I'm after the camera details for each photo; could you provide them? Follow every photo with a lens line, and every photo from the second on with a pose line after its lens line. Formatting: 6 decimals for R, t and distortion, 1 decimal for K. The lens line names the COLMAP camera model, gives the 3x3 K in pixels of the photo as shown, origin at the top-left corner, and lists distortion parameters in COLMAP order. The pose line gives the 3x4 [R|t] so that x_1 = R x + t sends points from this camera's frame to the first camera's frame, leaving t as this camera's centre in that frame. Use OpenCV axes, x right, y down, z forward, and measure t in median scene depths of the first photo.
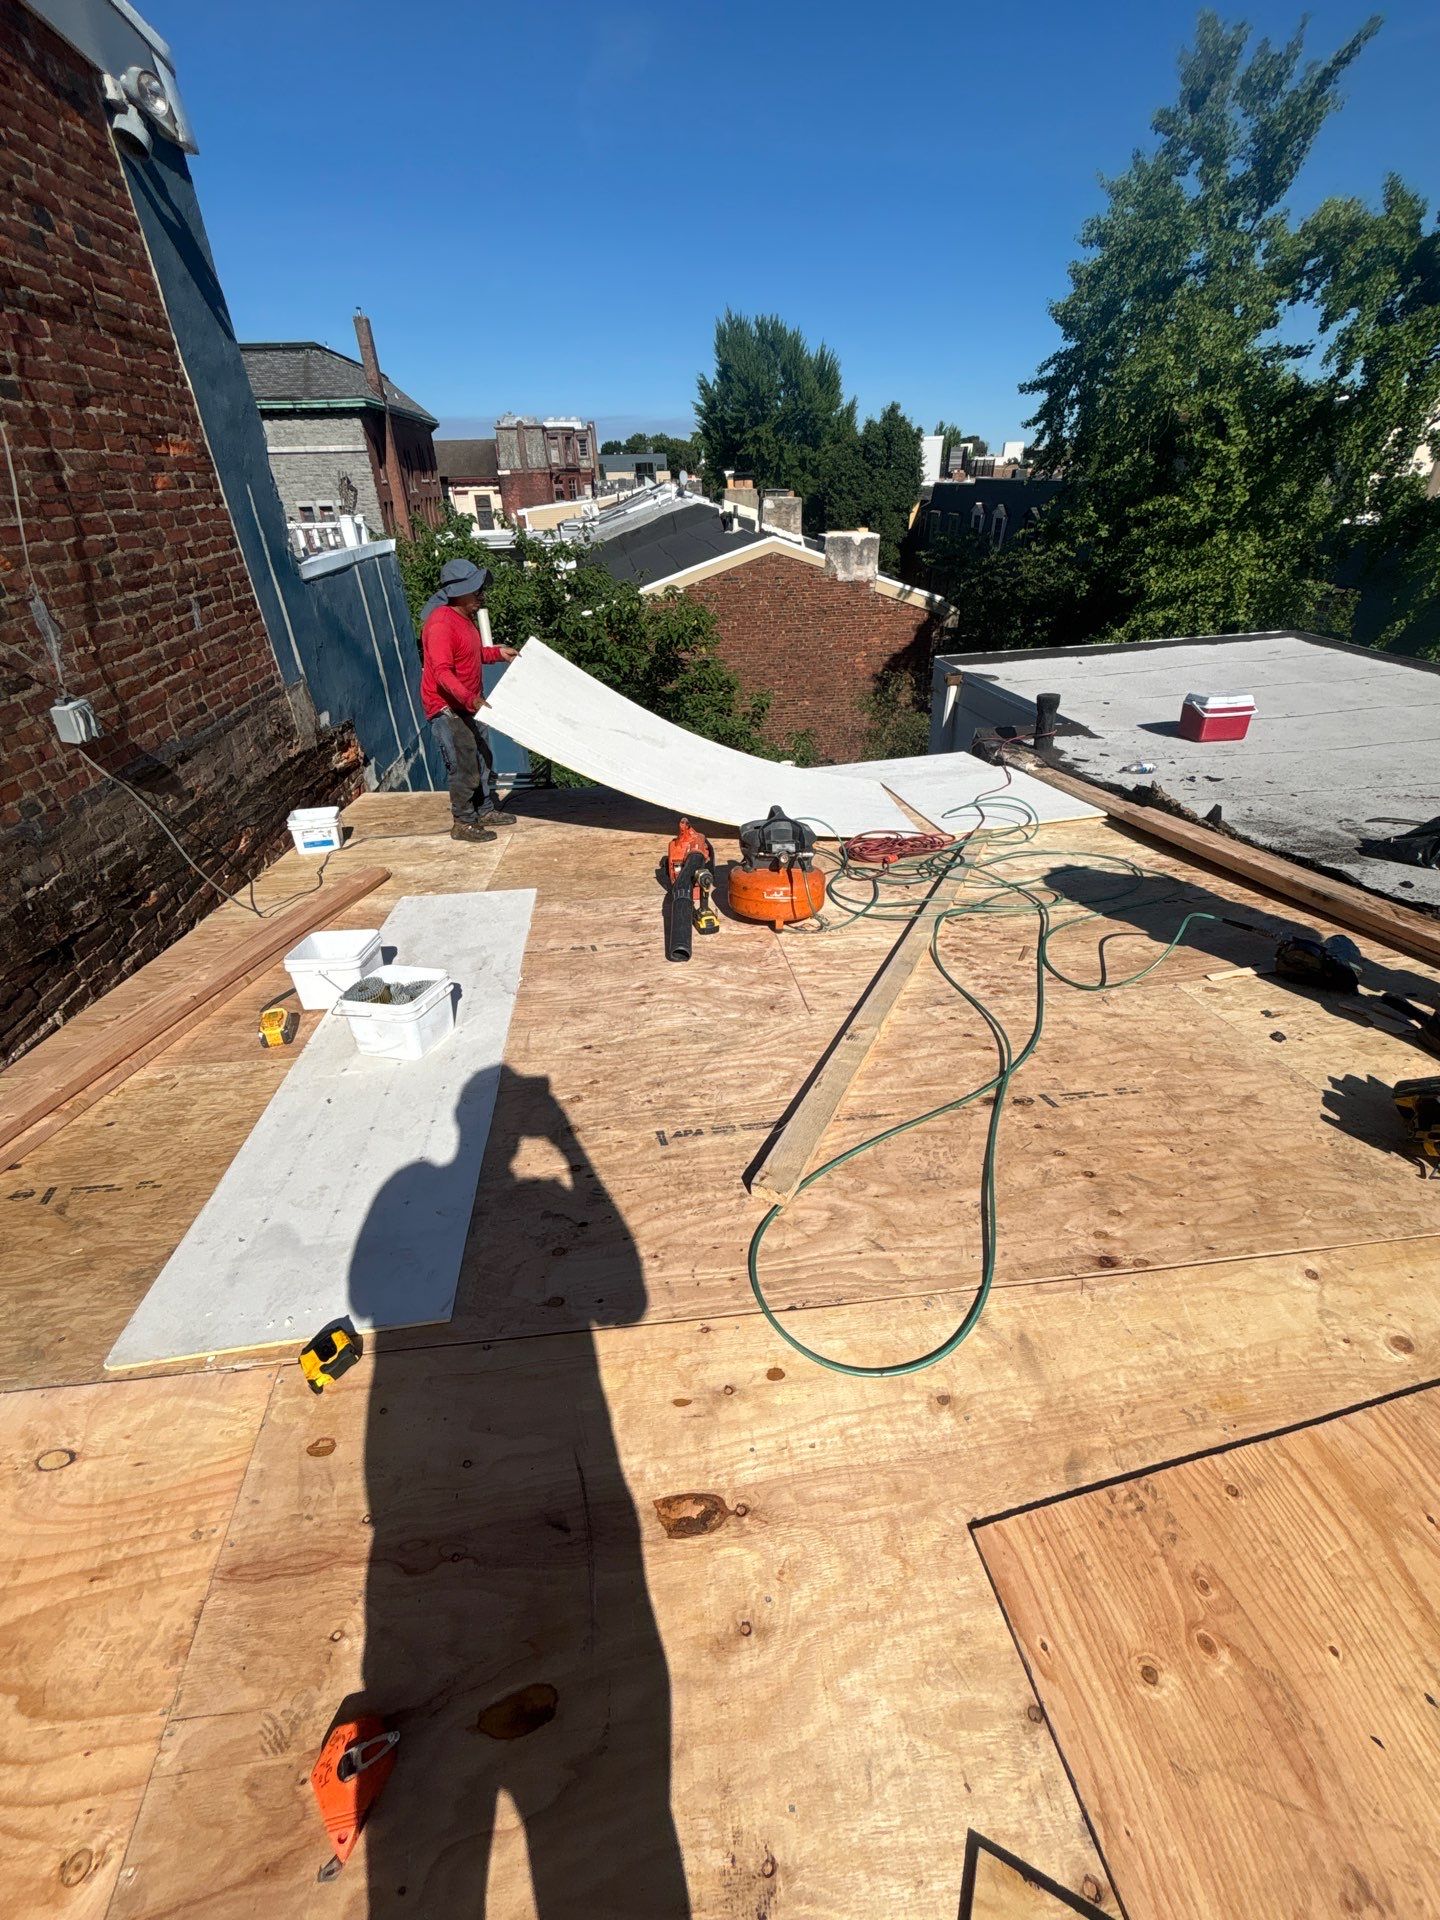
lens RADIAL K [[778.5, 0, 720.0], [0, 778.5, 960.0], [0, 0, 1]] dist [-0.003963, -0.000140]
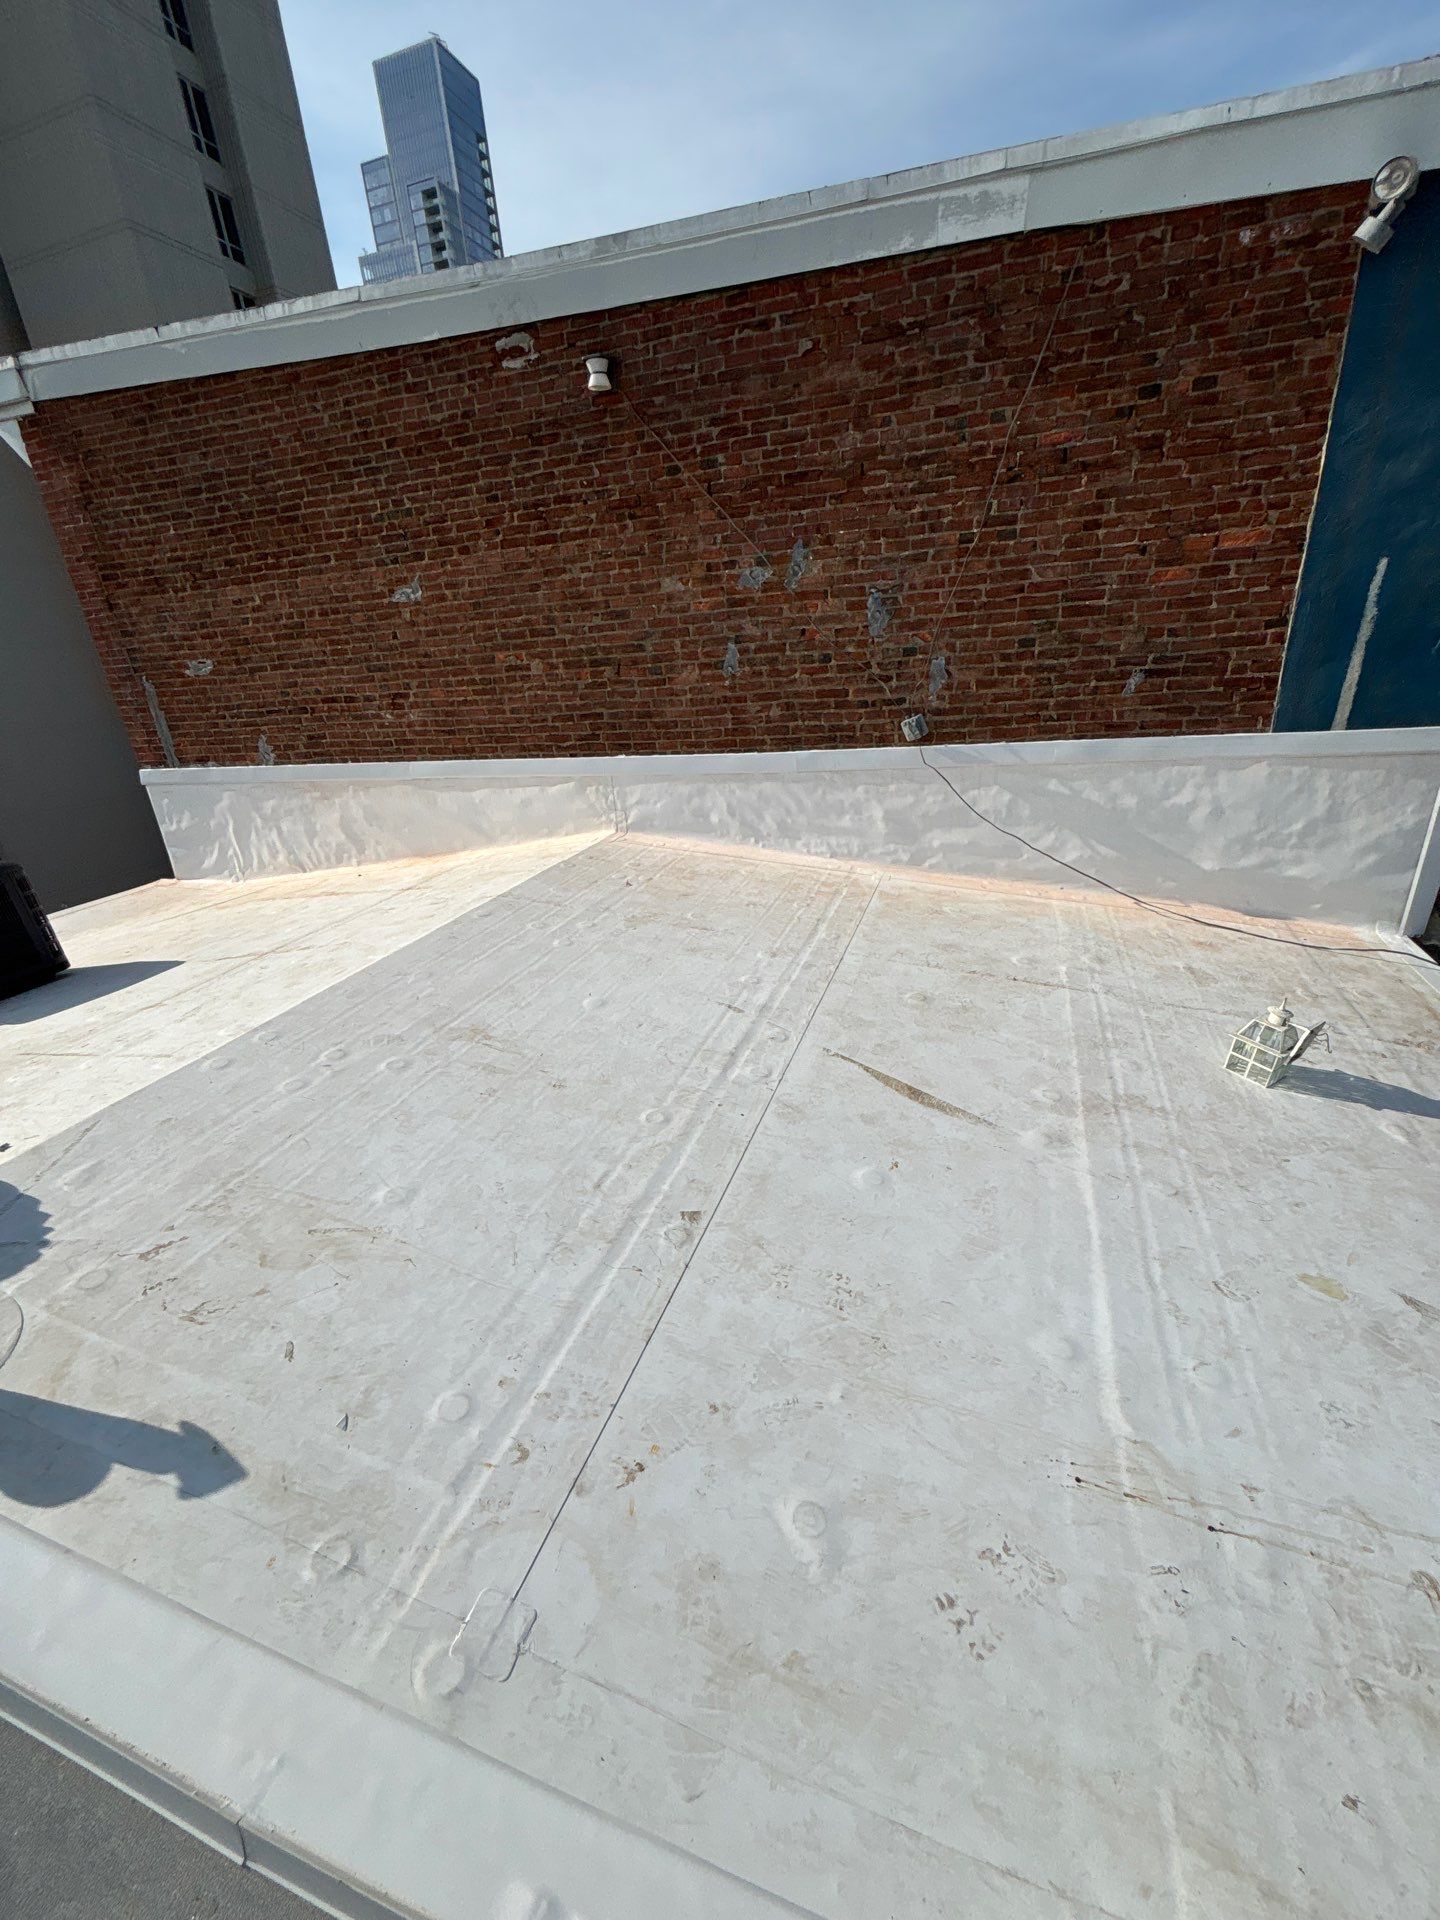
lens RADIAL K [[776.1, 0, 720.0], [0, 776.1, 960.0], [0, 0, 1]] dist [-0.006050, 0.005012]
pose [[-0.419941, 0.395022, -0.817072, 0.451970], [-0.409353, 0.721074, 0.559001, -0.343531], [0.809987, 0.569218, -0.141105, 0.568558]]
